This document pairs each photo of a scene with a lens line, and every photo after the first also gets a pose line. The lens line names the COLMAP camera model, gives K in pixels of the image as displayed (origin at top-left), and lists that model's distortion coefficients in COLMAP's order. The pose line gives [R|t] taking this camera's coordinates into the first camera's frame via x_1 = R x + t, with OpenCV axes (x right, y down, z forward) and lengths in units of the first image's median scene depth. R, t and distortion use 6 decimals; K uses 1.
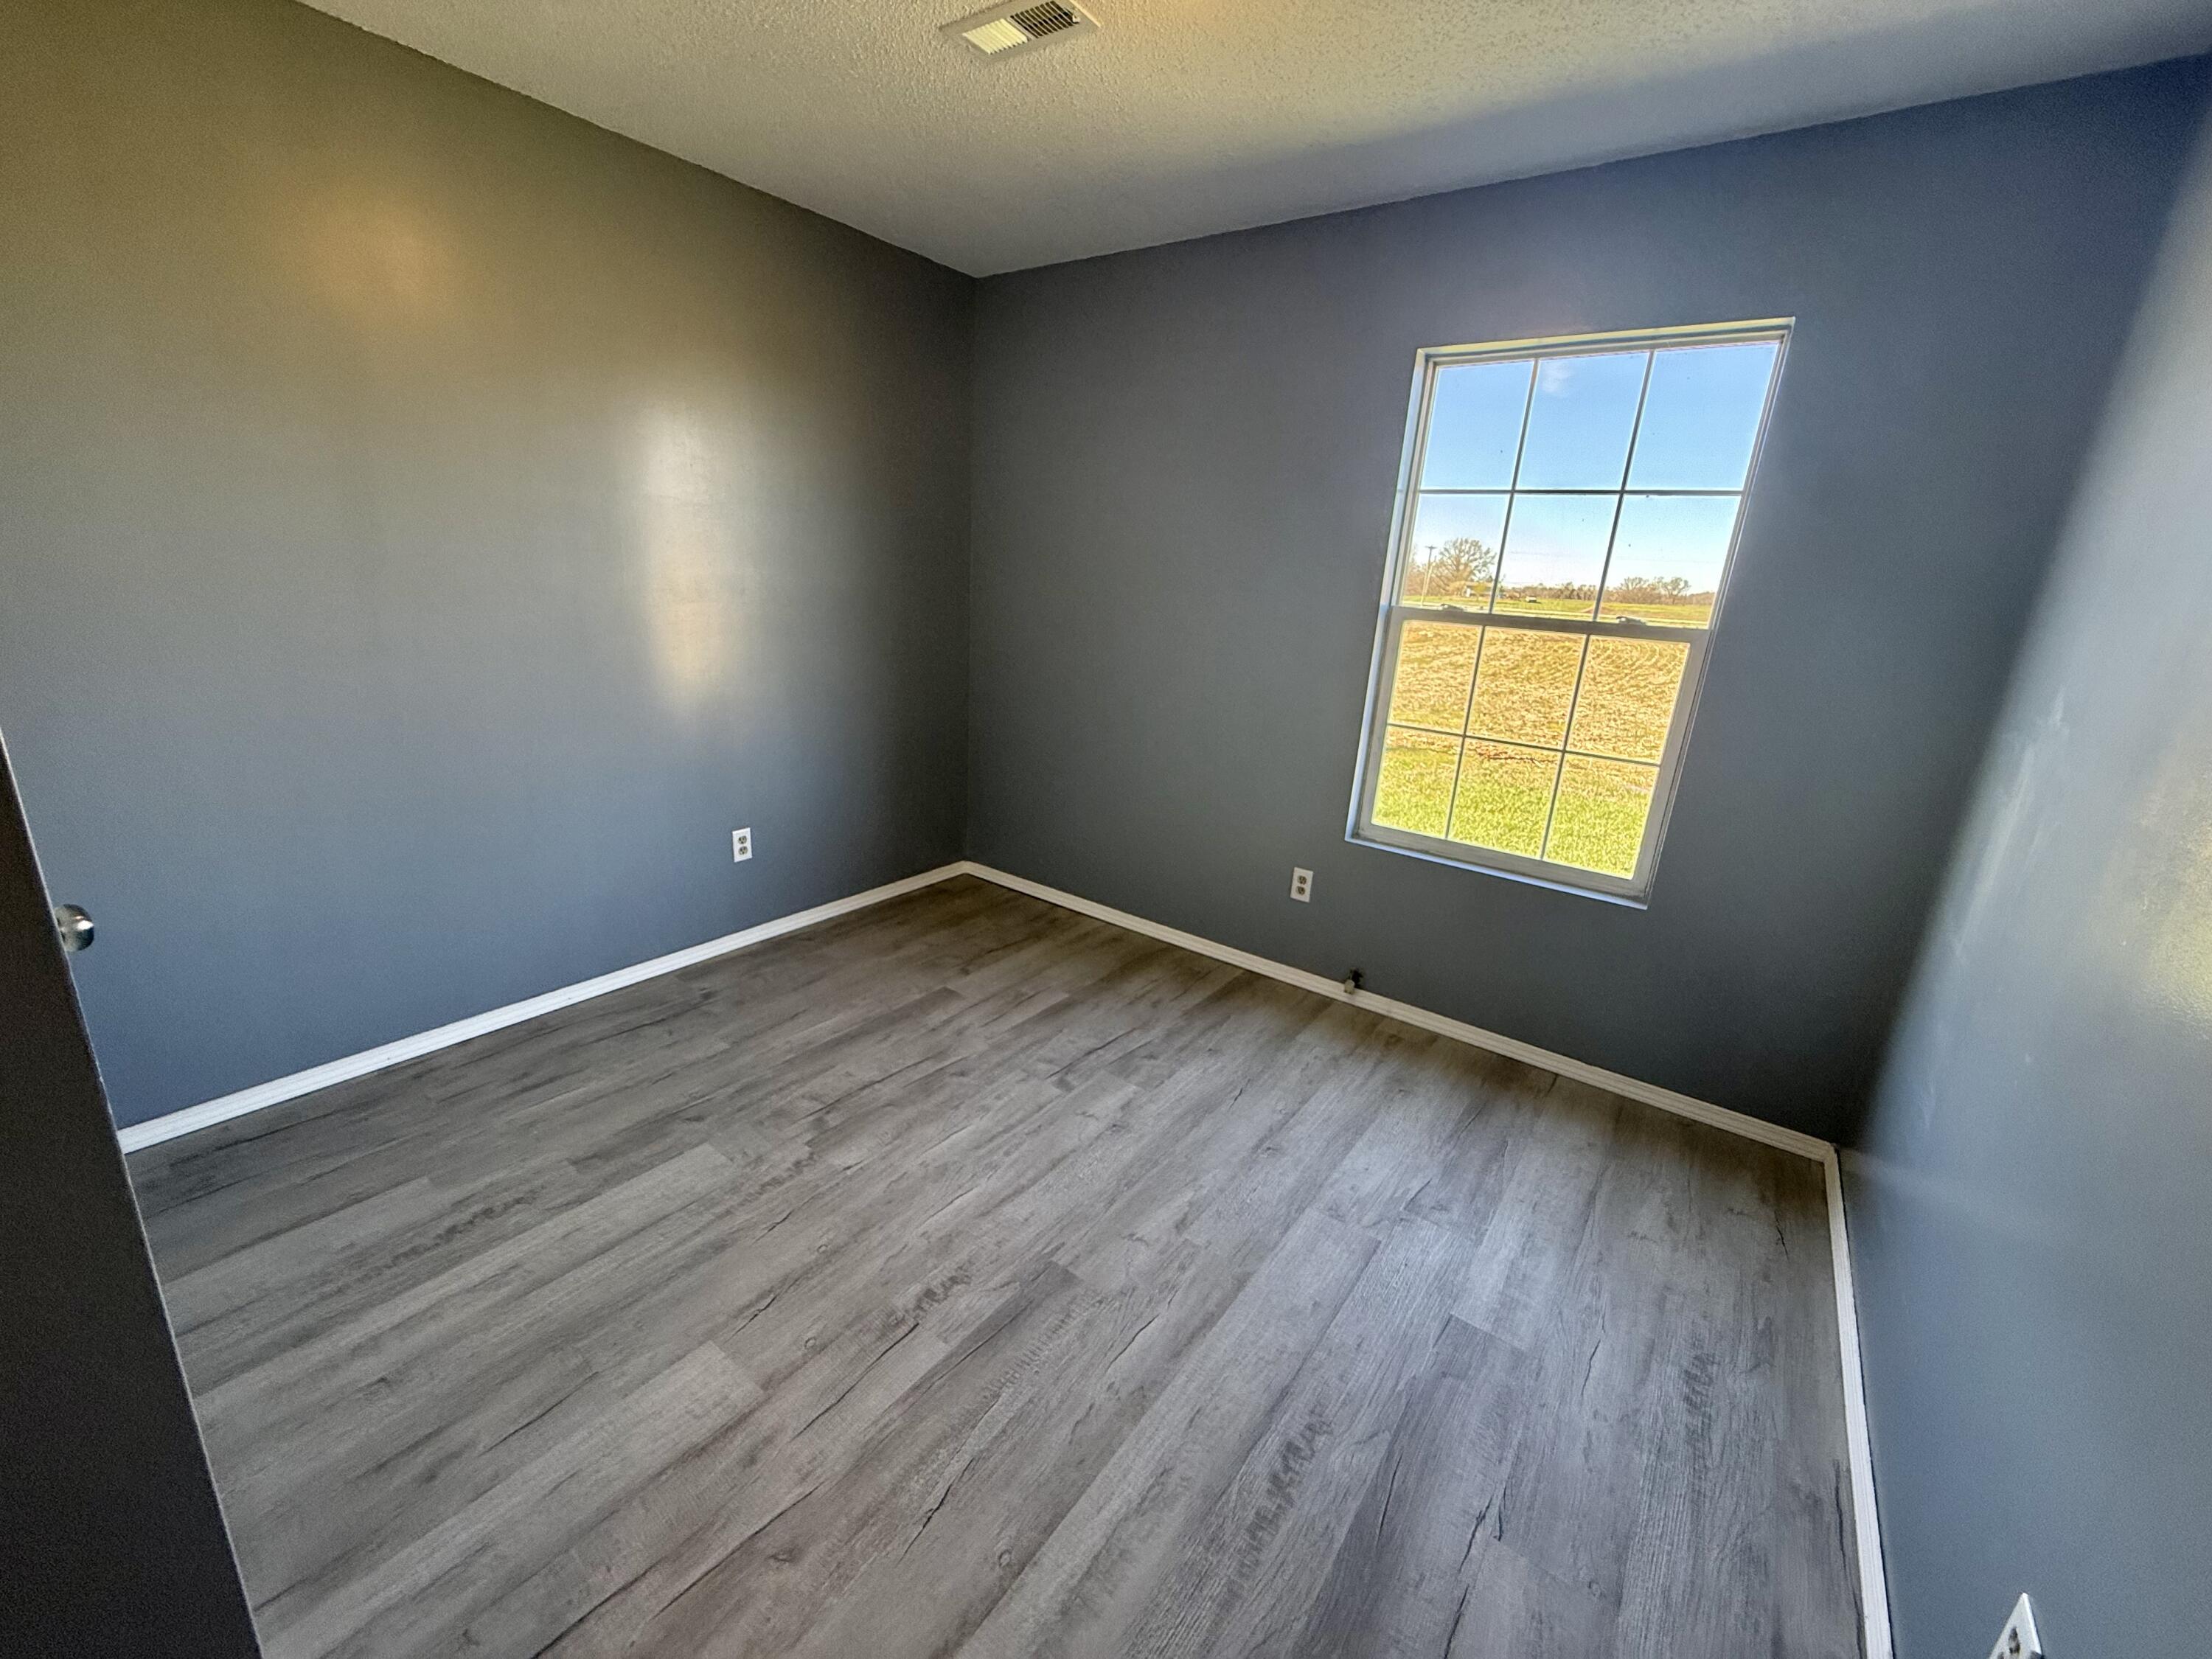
lens RADIAL K [[880.3, 0, 1101.9], [0, 880.3, 826.9], [0, 0, 1]] dist [-0.000617, 0.000197]
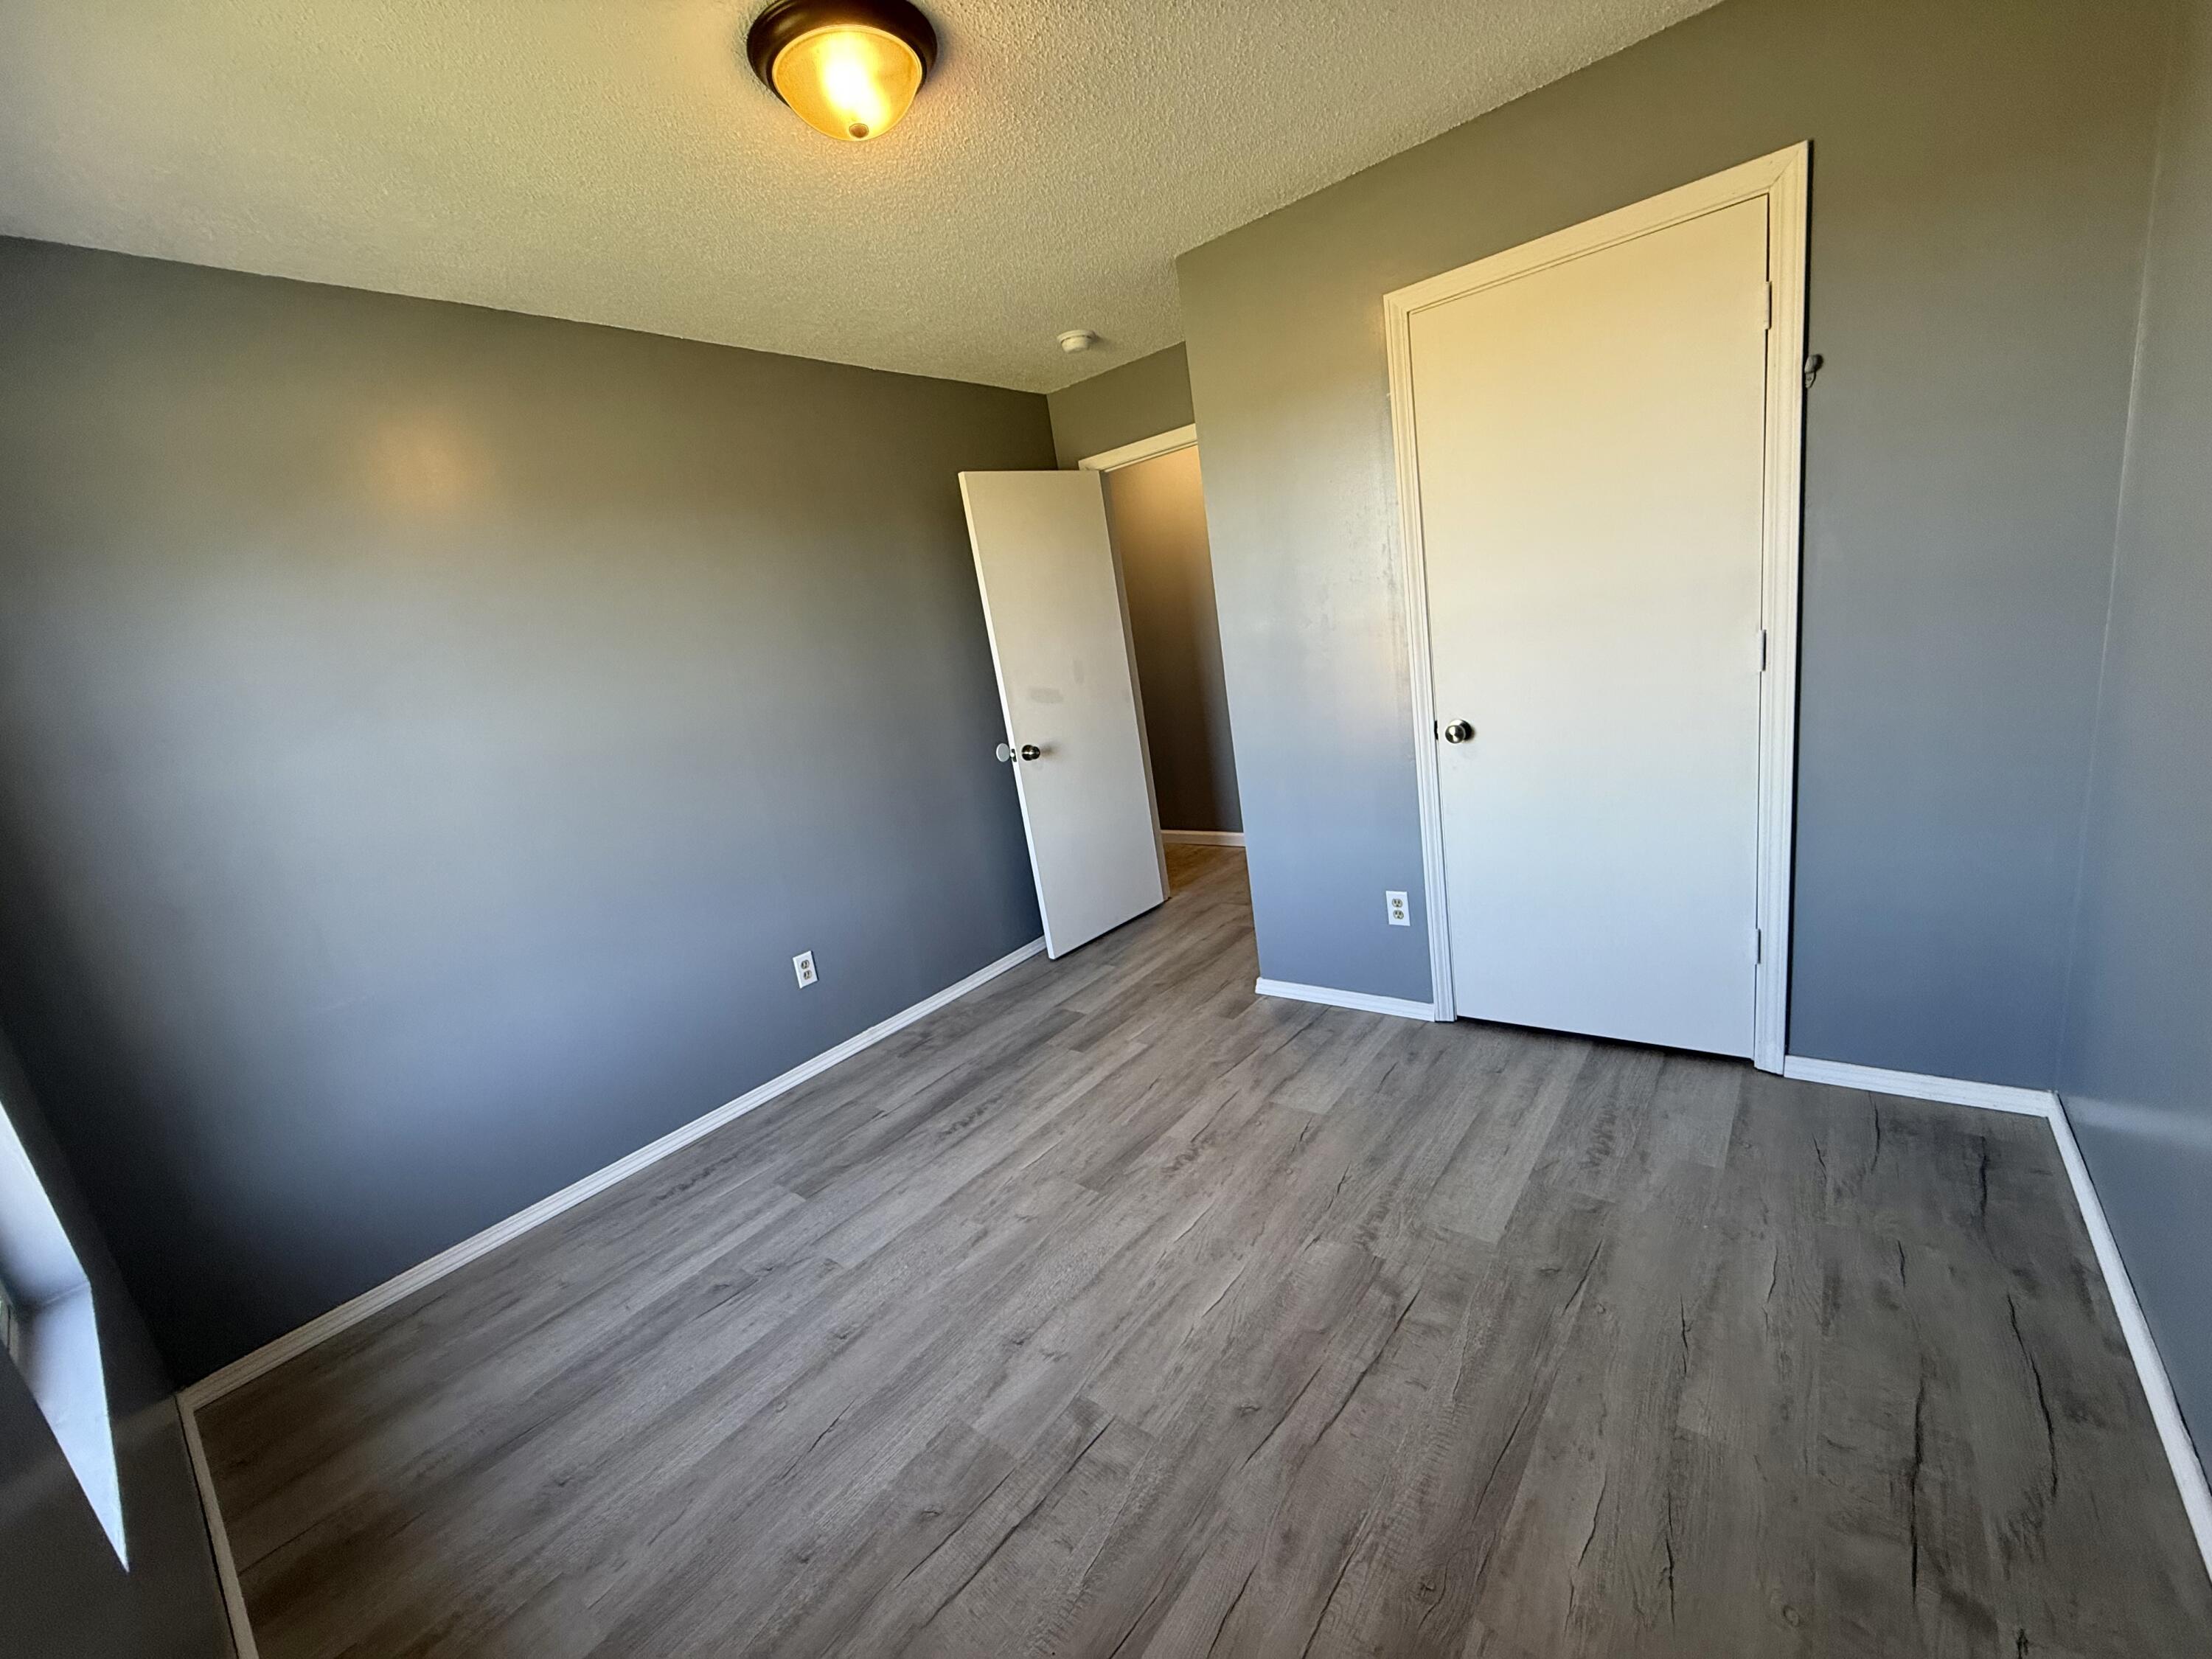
lens RADIAL K [[880.3, 0, 1101.9], [0, 880.3, 826.9], [0, 0, 1]] dist [-0.000617, 0.000197]
pose [[-0.994745, 0.082688, 0.060380, -0.159138], [0.101727, 0.865006, 0.491341, -0.483609], [-0.011601, 0.494901, -0.868872, 1.636314]]
